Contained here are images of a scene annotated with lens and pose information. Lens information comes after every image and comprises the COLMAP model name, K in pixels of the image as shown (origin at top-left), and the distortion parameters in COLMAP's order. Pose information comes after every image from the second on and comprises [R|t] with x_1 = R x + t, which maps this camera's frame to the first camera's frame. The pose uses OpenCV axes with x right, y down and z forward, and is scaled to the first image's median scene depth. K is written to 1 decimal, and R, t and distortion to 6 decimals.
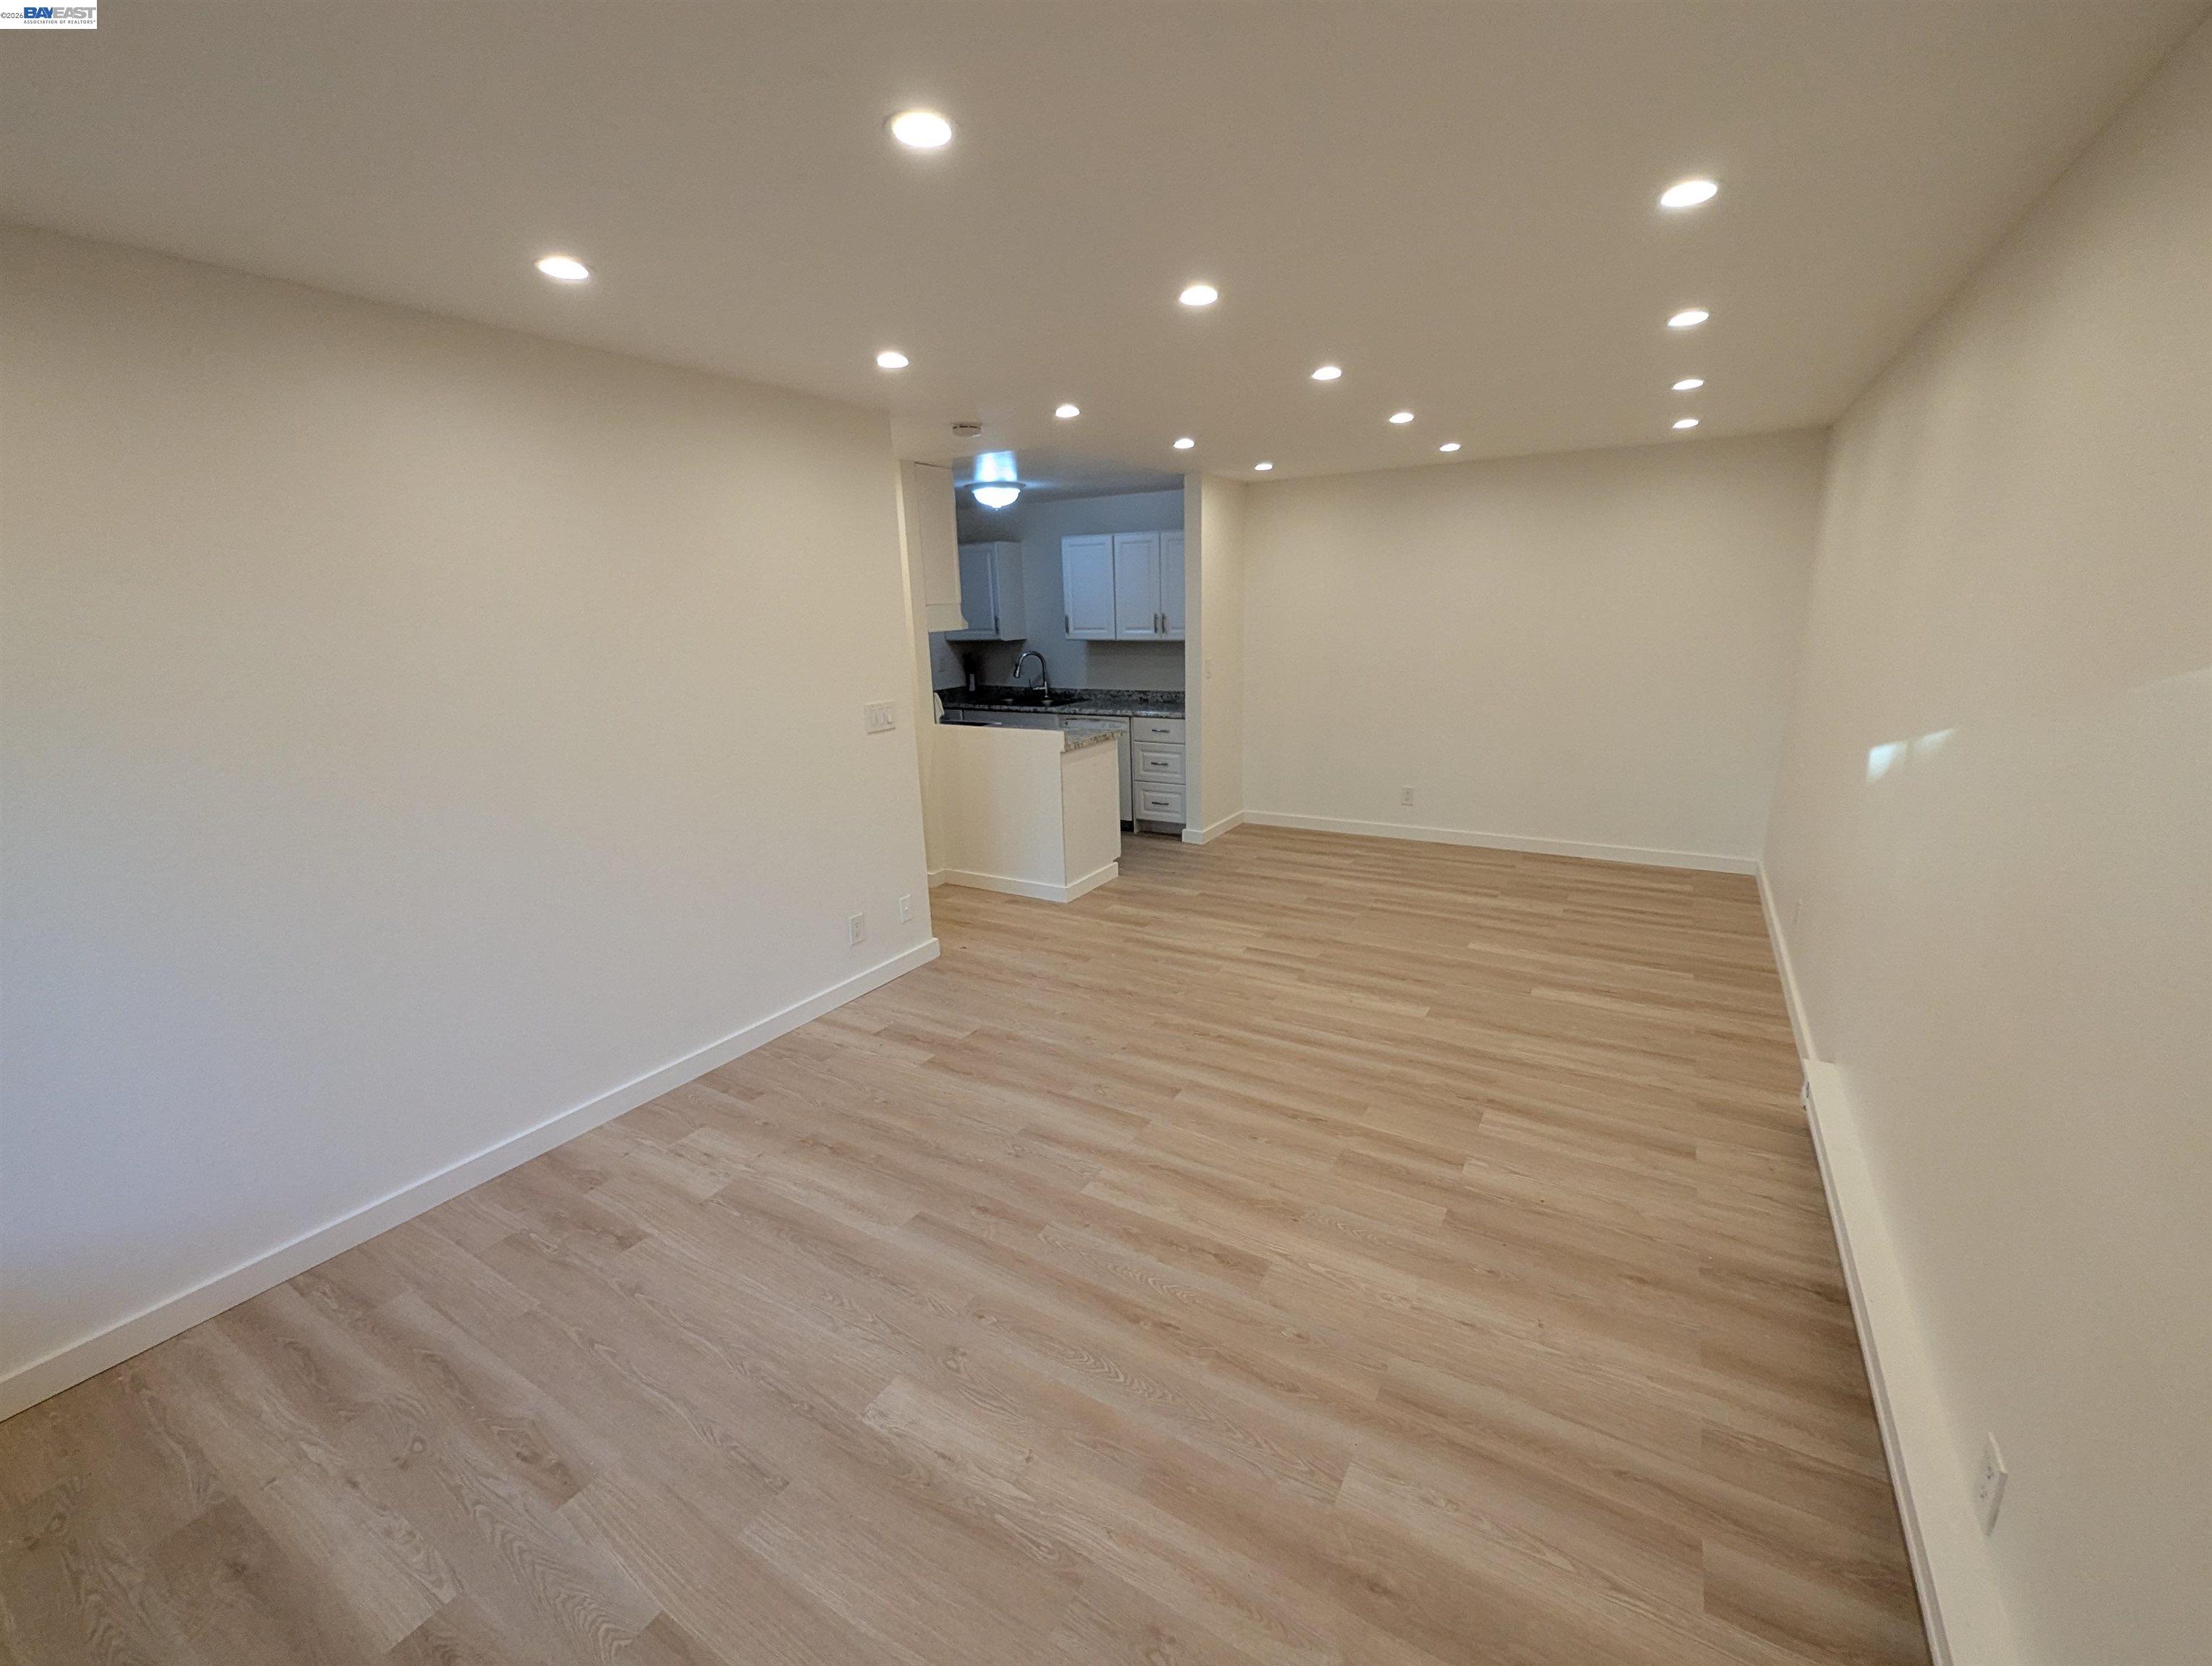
lens RADIAL K [[917.2, 0, 1101.6], [0, 917.2, 825.3], [0, 0, 1]] dist [0.002046, 0.000085]
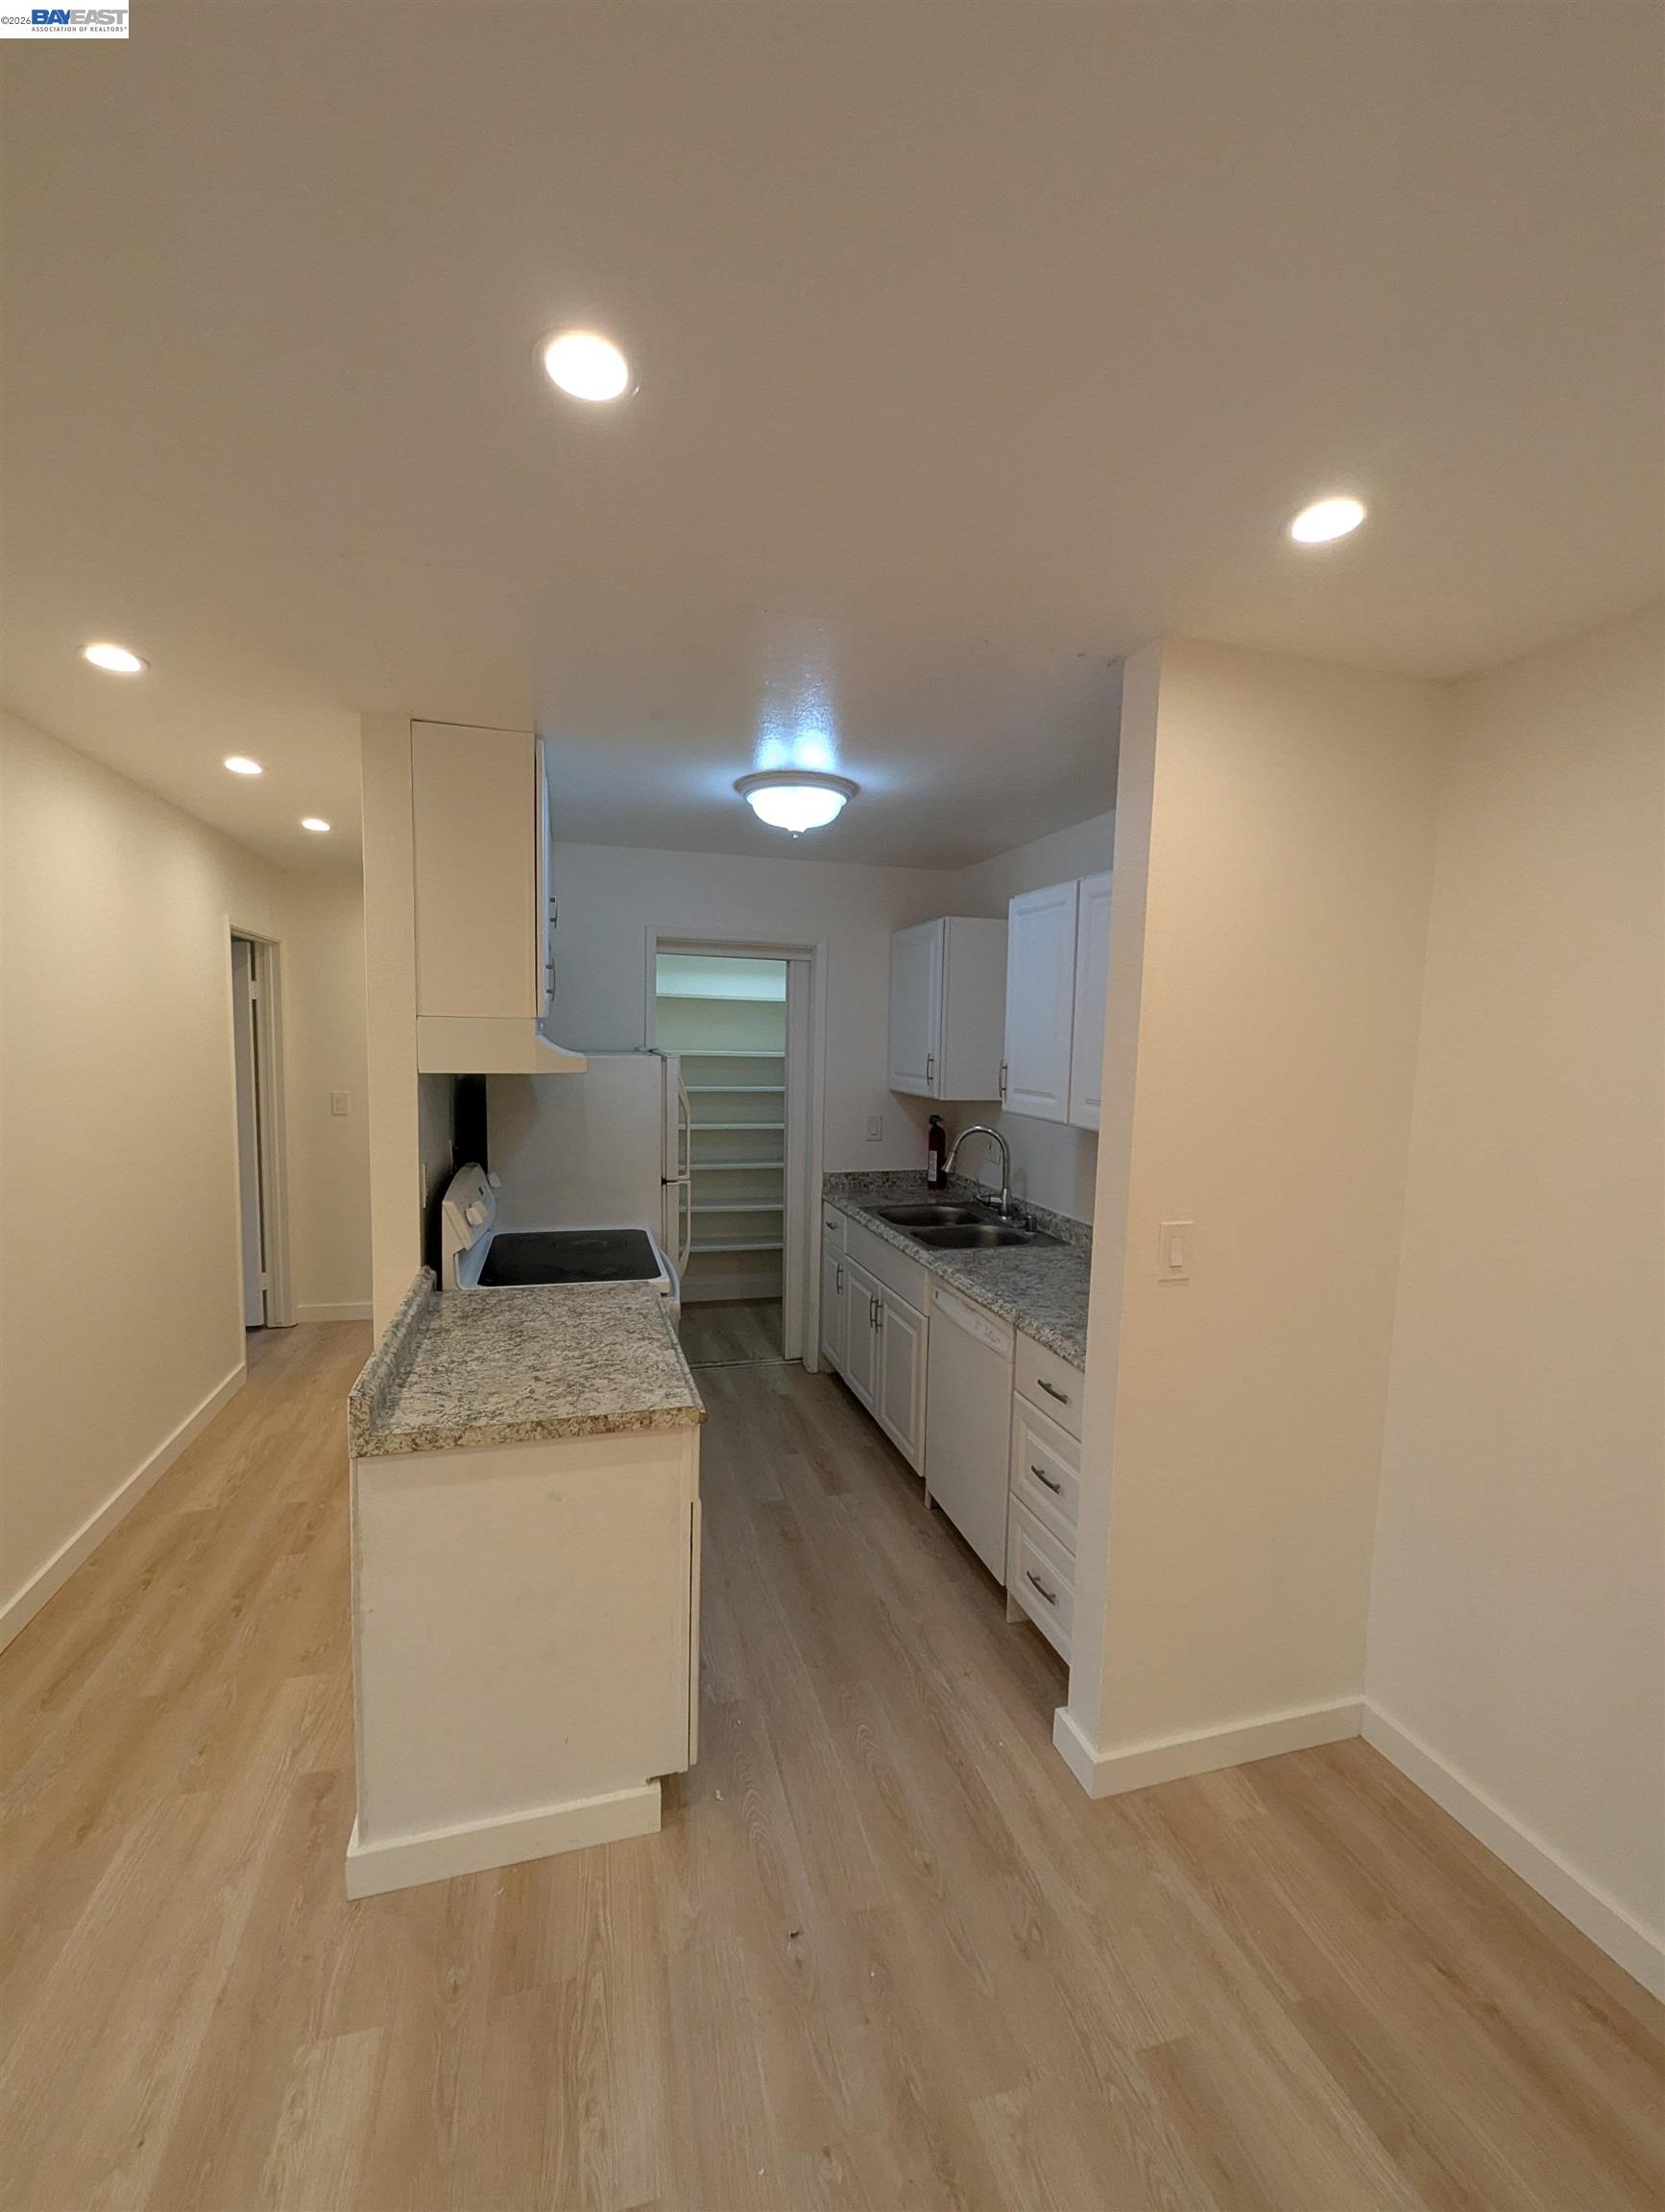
lens RADIAL K [[917.2, 0, 836.0], [0, 917.2, 1118.3], [0, 0, 1]] dist [0.002046, 0.000085]
pose [[0.733618, 0.115613, -0.669655, 0.238109], [-0.207973, 0.976337, -0.059279, -0.175324], [0.646955, 0.182758, 0.740303, 0.686830]]
